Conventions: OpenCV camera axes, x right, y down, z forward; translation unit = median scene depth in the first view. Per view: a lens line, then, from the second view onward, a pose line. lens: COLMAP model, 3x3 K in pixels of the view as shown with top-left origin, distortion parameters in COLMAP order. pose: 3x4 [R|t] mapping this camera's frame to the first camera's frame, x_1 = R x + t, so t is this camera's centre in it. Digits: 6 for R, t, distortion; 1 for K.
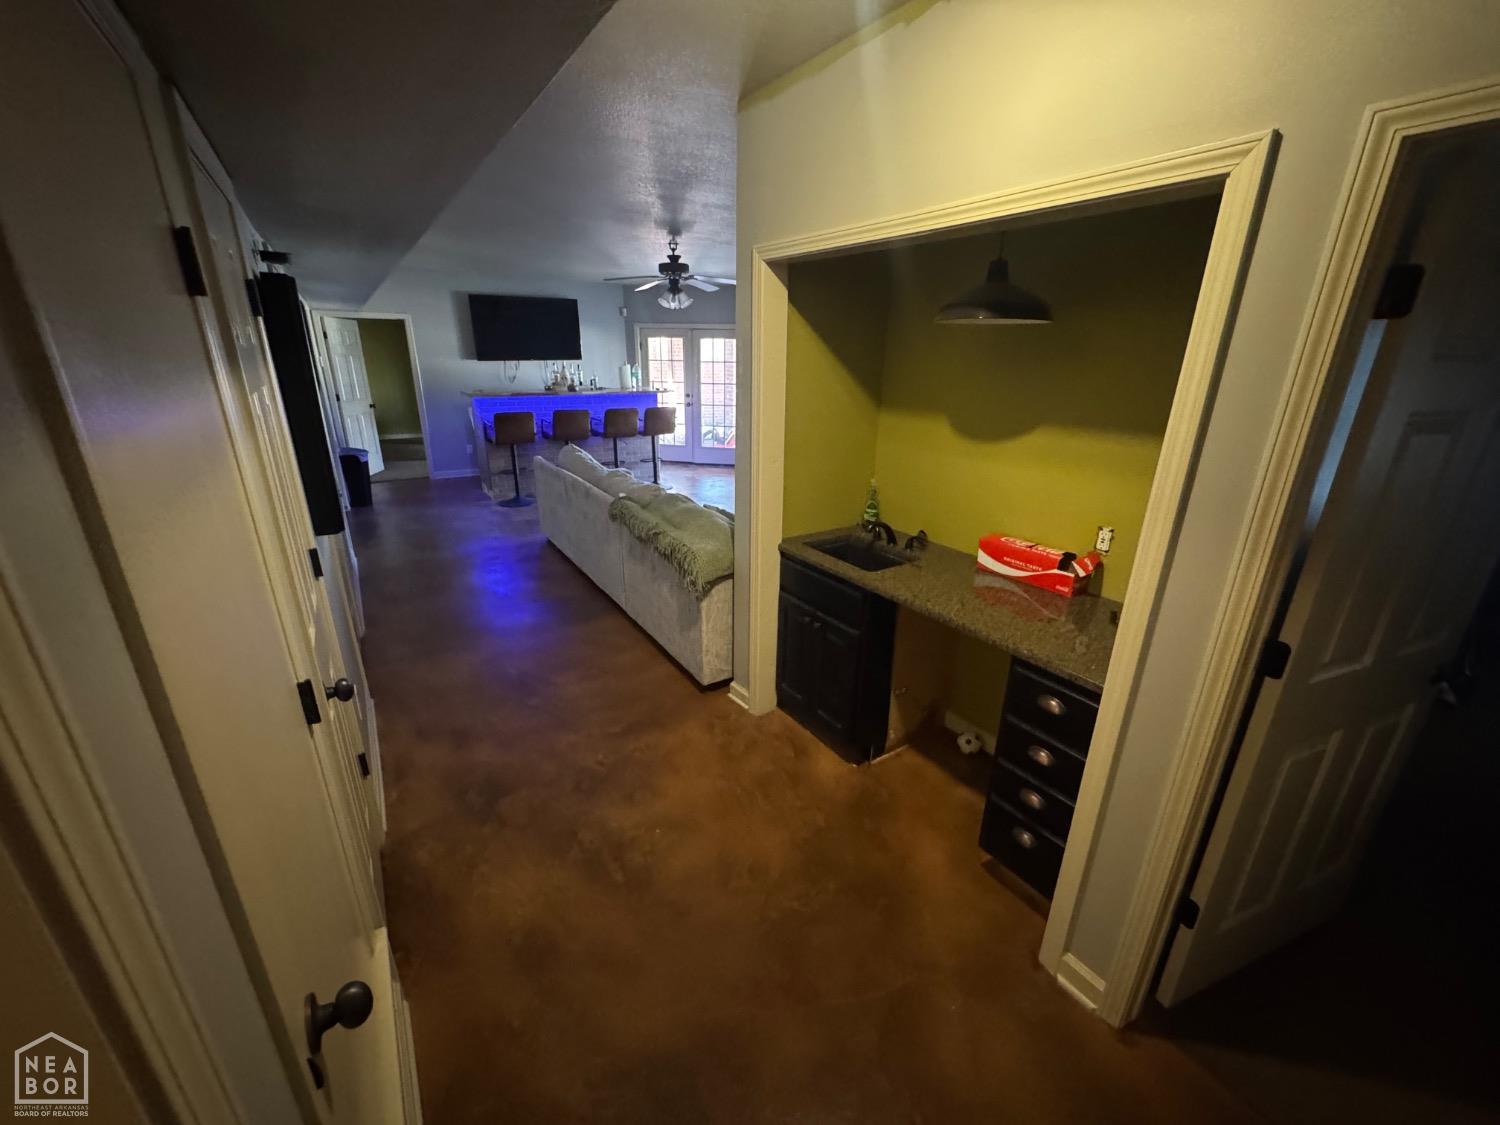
lens RADIAL K [[598.7, 0, 750.0], [0, 598.7, 562.5], [0, 0, 1]] dist [-0.000963, -0.000140]
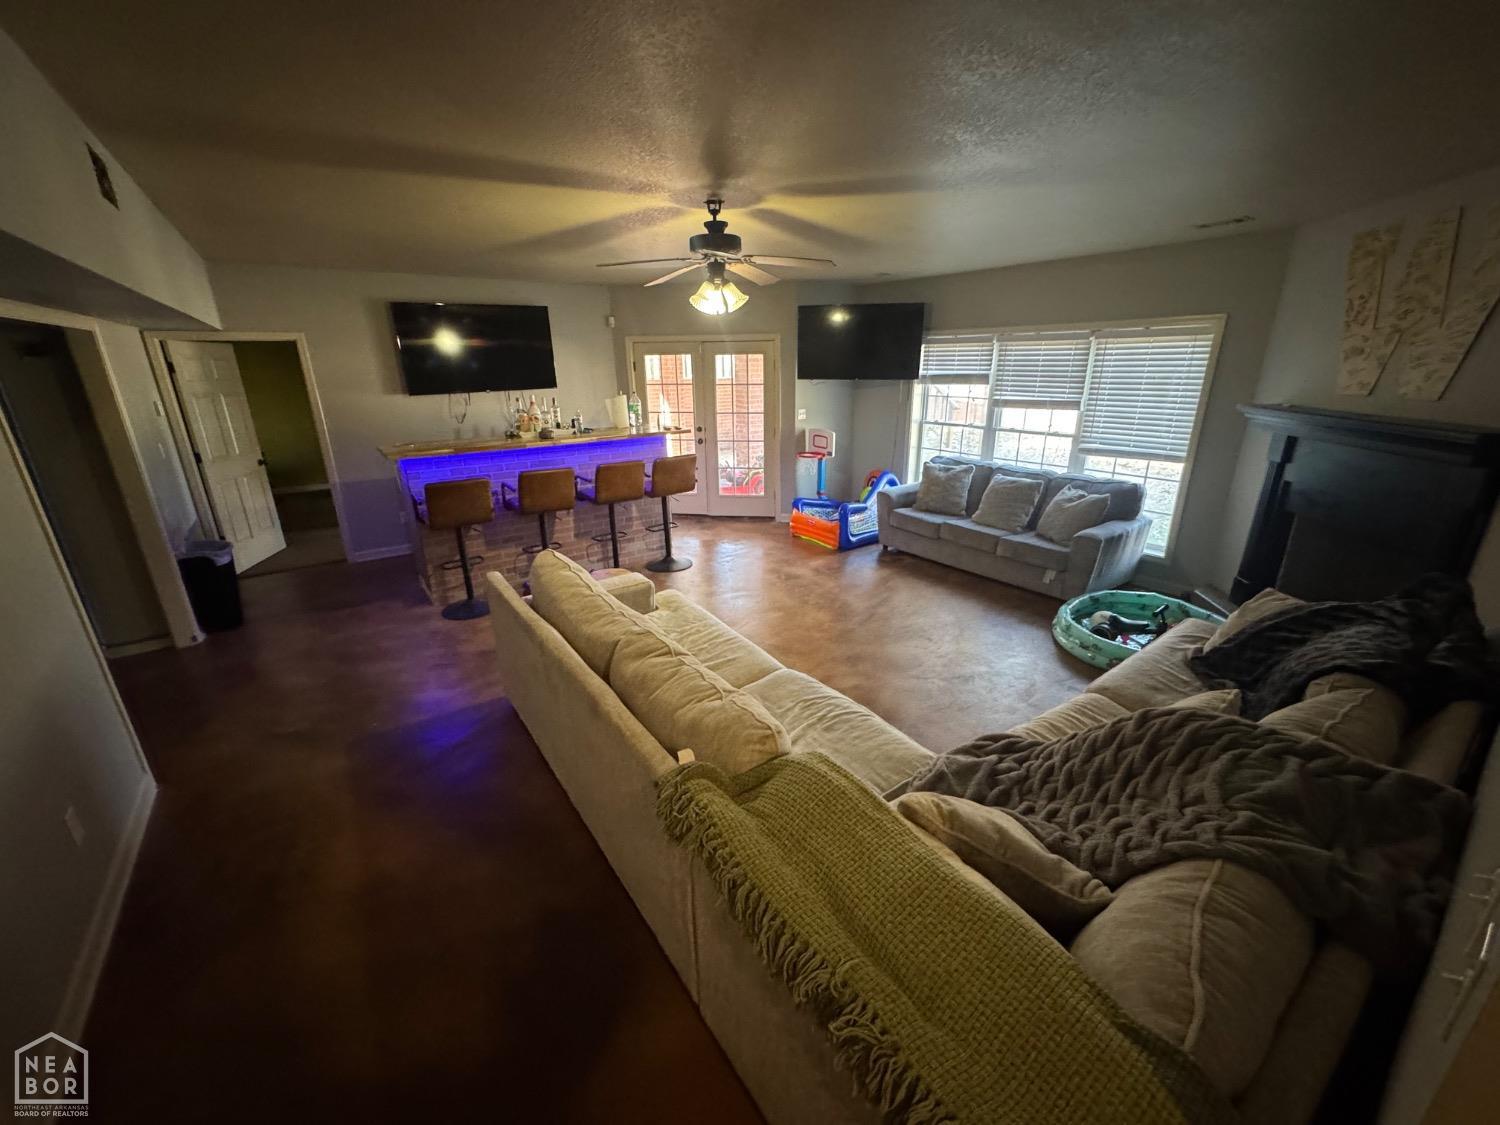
lens RADIAL K [[598.7, 0, 750.0], [0, 598.7, 562.5], [0, 0, 1]] dist [-0.000963, -0.000140]
pose [[0.998570, -0.040131, 0.035312, -0.088907], [0.040501, 0.999131, -0.009835, -0.121656], [-0.034887, 0.011252, 0.999328, 0.293174]]
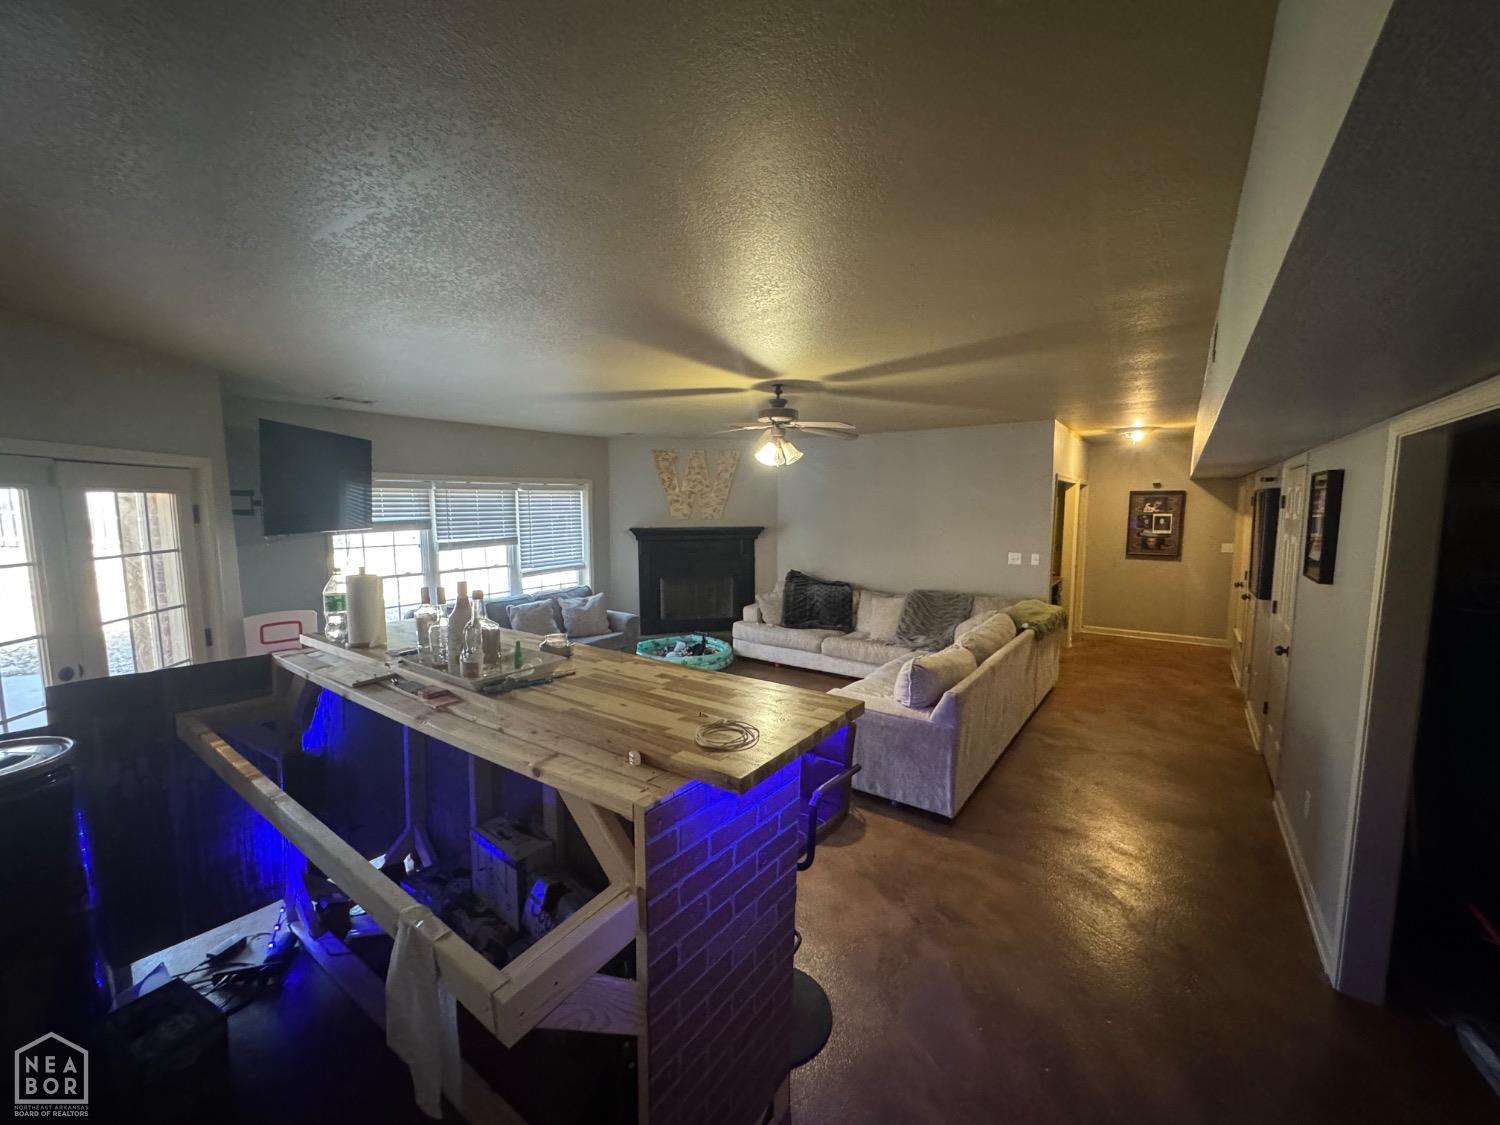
lens RADIAL K [[598.7, 0, 750.0], [0, 598.7, 562.5], [0, 0, 1]] dist [-0.000963, -0.000140]
pose [[-0.357915, -0.103507, 0.928000, -0.594768], [0.313315, 0.922907, 0.223780, -0.351641], [-0.879620, 0.370850, -0.297892, 0.940929]]
